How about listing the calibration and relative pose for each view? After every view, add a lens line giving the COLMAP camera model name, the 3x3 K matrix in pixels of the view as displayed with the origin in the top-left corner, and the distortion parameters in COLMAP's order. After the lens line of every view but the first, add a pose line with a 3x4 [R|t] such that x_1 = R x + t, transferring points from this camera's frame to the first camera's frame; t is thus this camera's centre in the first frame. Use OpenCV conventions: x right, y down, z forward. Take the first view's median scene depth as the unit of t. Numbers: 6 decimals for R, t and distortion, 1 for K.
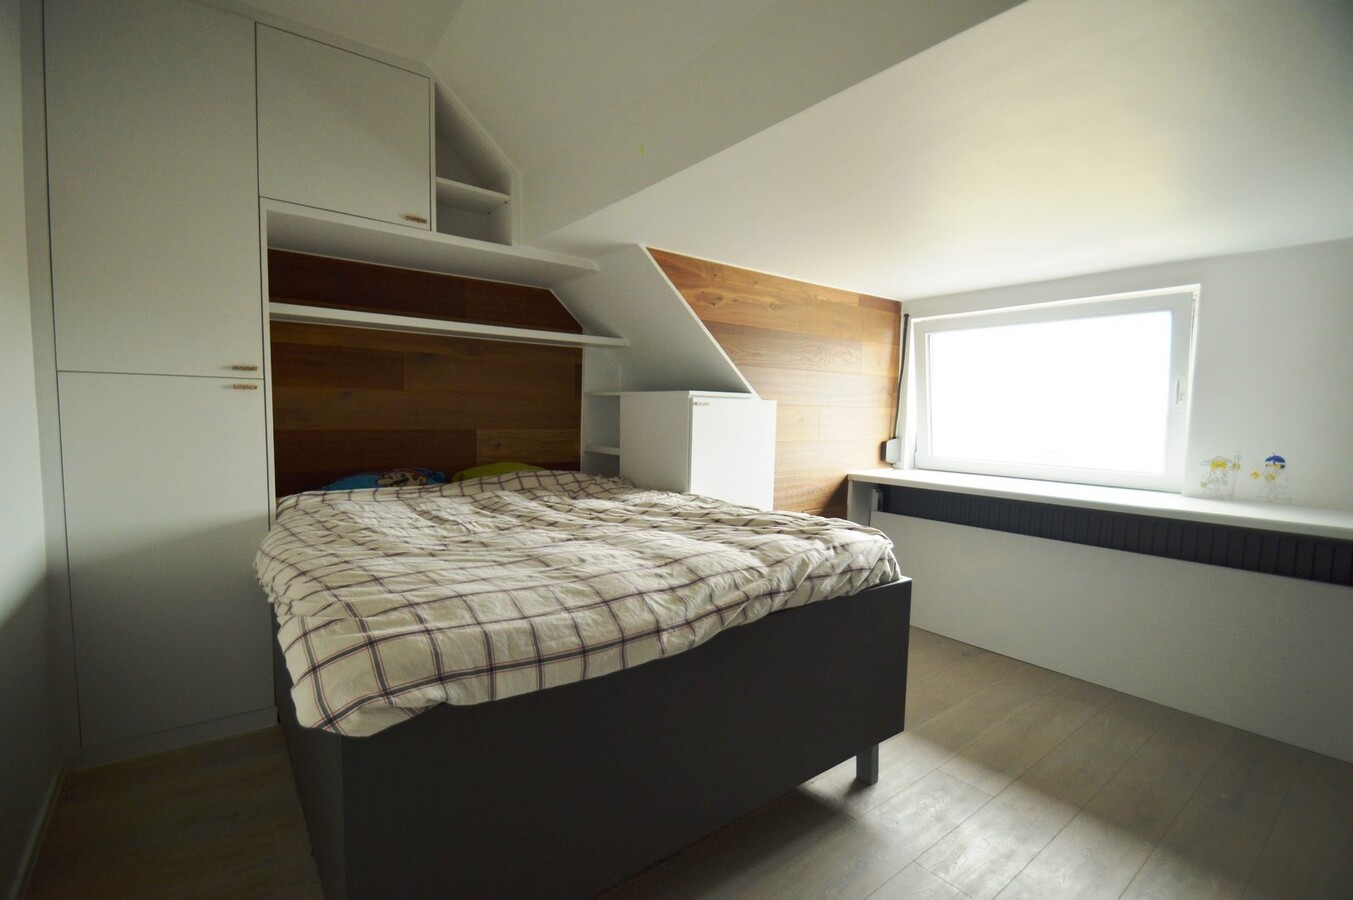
lens RADIAL K [[605.6, 0, 657.5], [0, 605.6, 455.9], [0, 0, 1]] dist [0.027351, -0.026666]
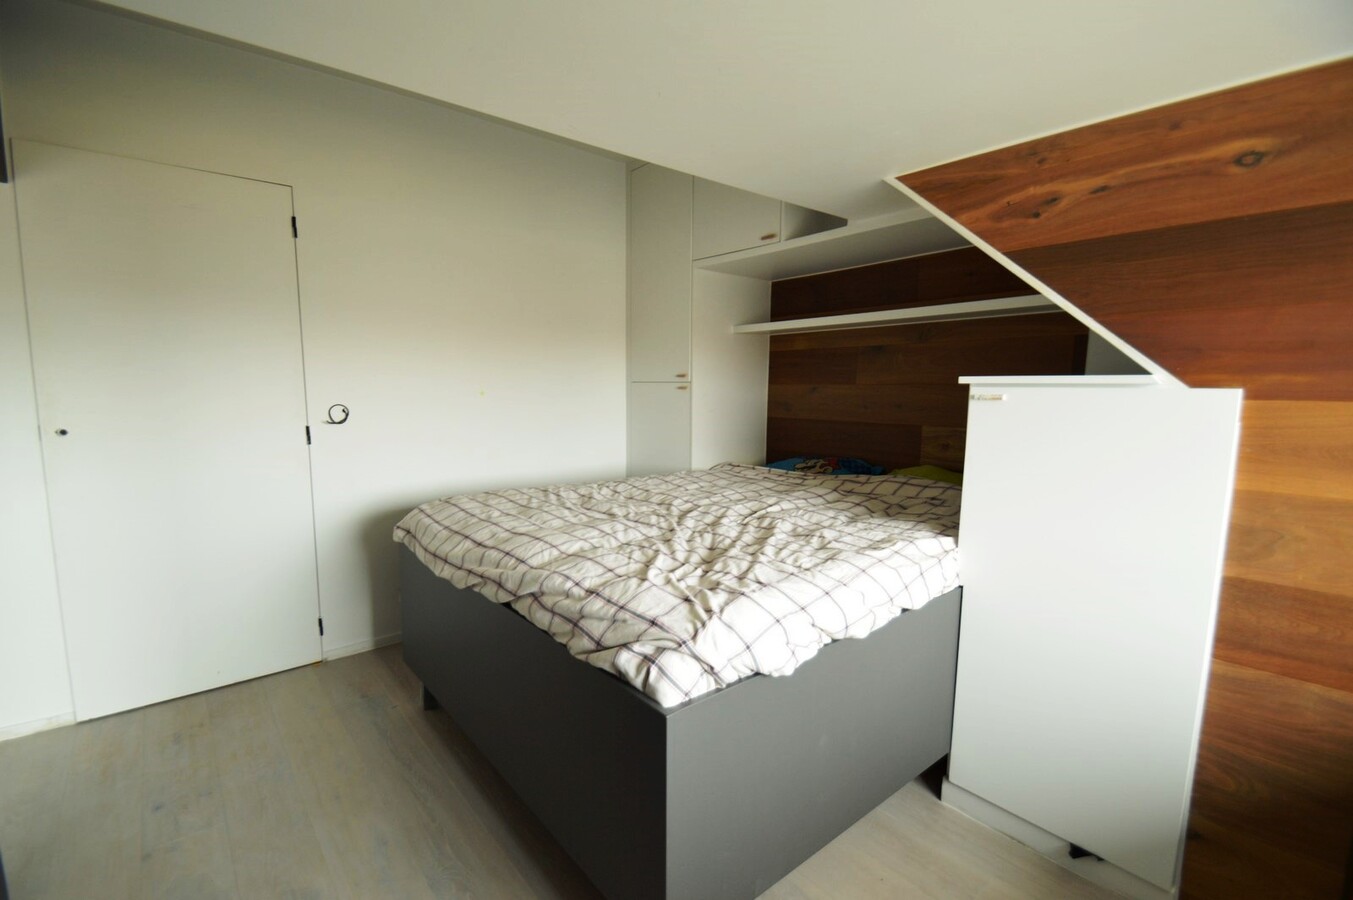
lens RADIAL K [[605.6, 0, 657.5], [0, 605.6, 455.9], [0, 0, 1]] dist [0.027351, -0.026666]
pose [[0.032633, 0.096776, -0.994771, 0.660213], [-0.078474, 0.992477, 0.093979, -0.060130], [0.996382, 0.074997, 0.039981, 0.661883]]
